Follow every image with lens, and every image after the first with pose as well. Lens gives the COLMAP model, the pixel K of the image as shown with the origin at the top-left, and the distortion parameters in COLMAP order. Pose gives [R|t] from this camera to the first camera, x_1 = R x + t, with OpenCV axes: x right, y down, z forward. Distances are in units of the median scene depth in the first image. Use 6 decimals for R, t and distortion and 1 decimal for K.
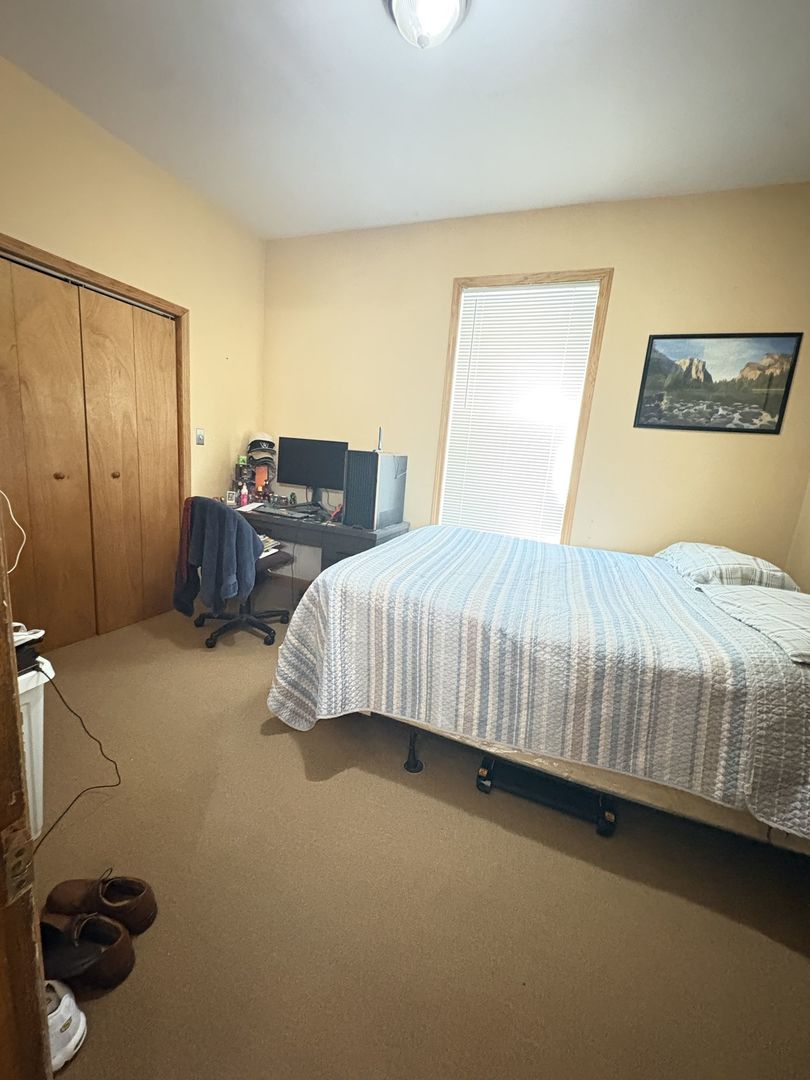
lens RADIAL K [[429.0, 0, 406.7], [0, 429.0, 536.6], [0, 0, 1]] dist [0.000336, 0.000085]
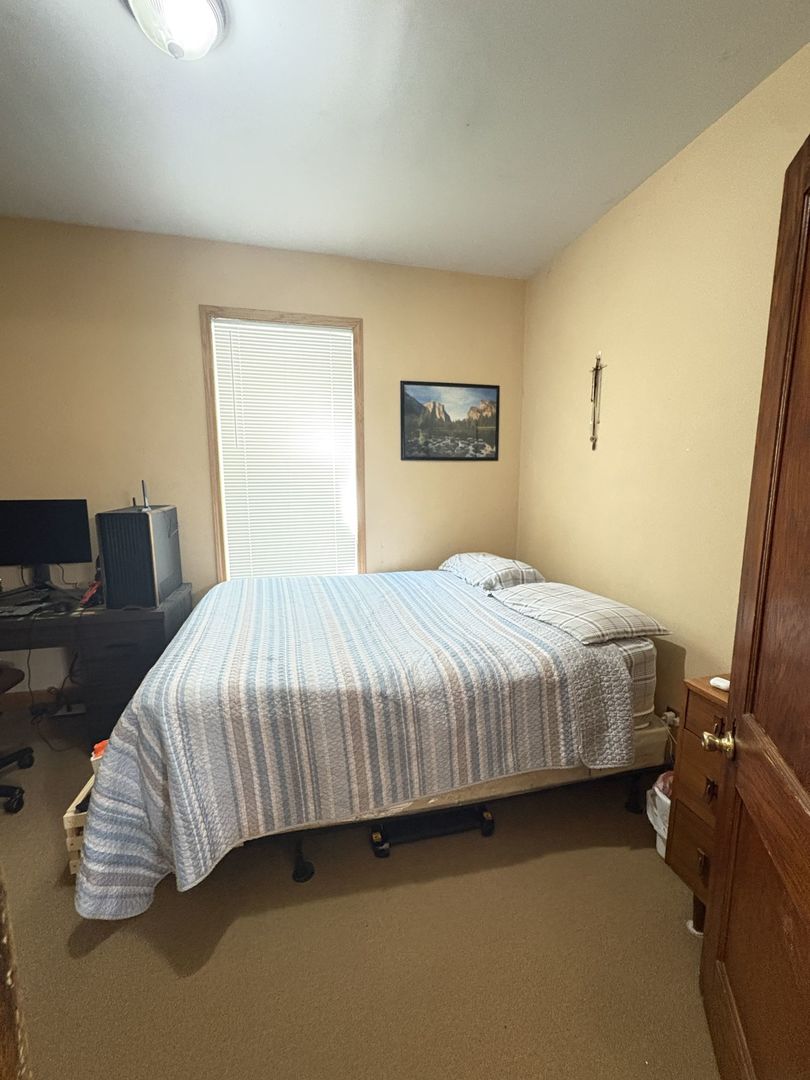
lens RADIAL K [[429.0, 0, 404.7], [0, 429.0, 536.4], [0, 0, 1]] dist [0.000336, 0.000085]
pose [[0.815169, -0.165198, 0.555166, -0.197238], [0.177920, 0.983543, 0.031421, -0.140626], [-0.551220, 0.073161, 0.831146, 0.103959]]
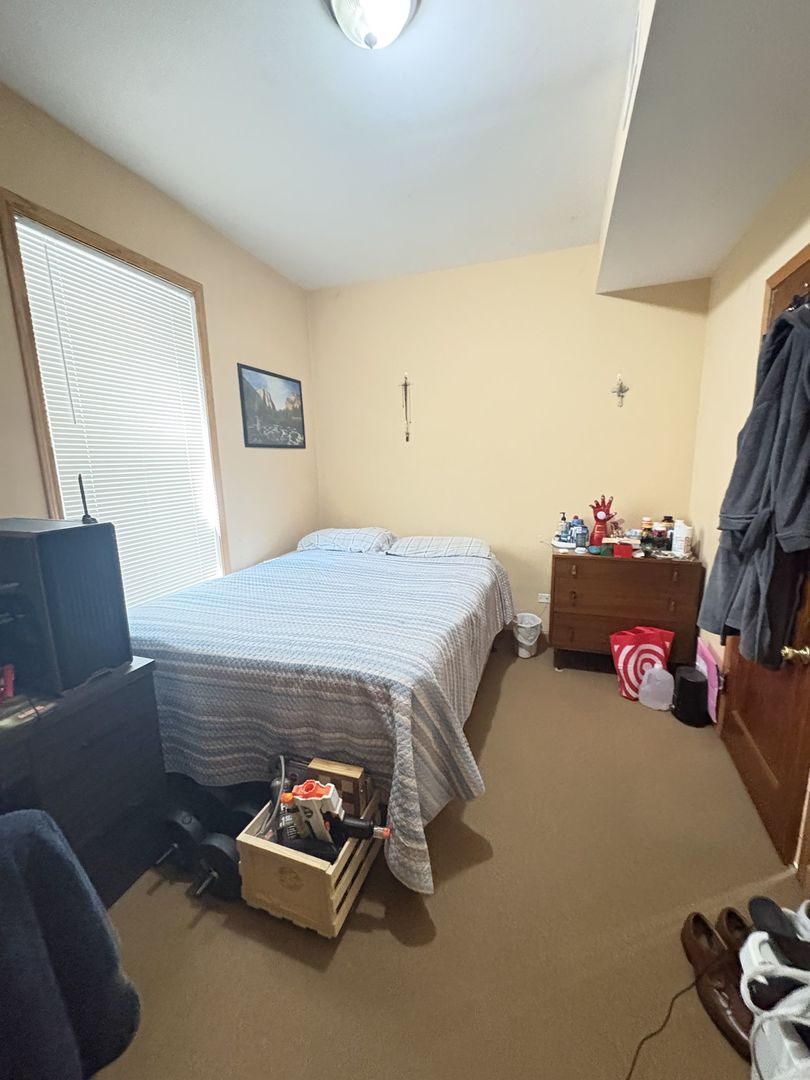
lens RADIAL K [[429.0, 0, 399.0], [0, 429.0, 536.1], [0, 0, 1]] dist [0.000336, 0.000085]
pose [[-0.039449, -0.259958, 0.964814, -0.925061], [0.208277, 0.942218, 0.262385, -0.383571], [-0.977274, 0.211300, 0.016974, 1.009634]]
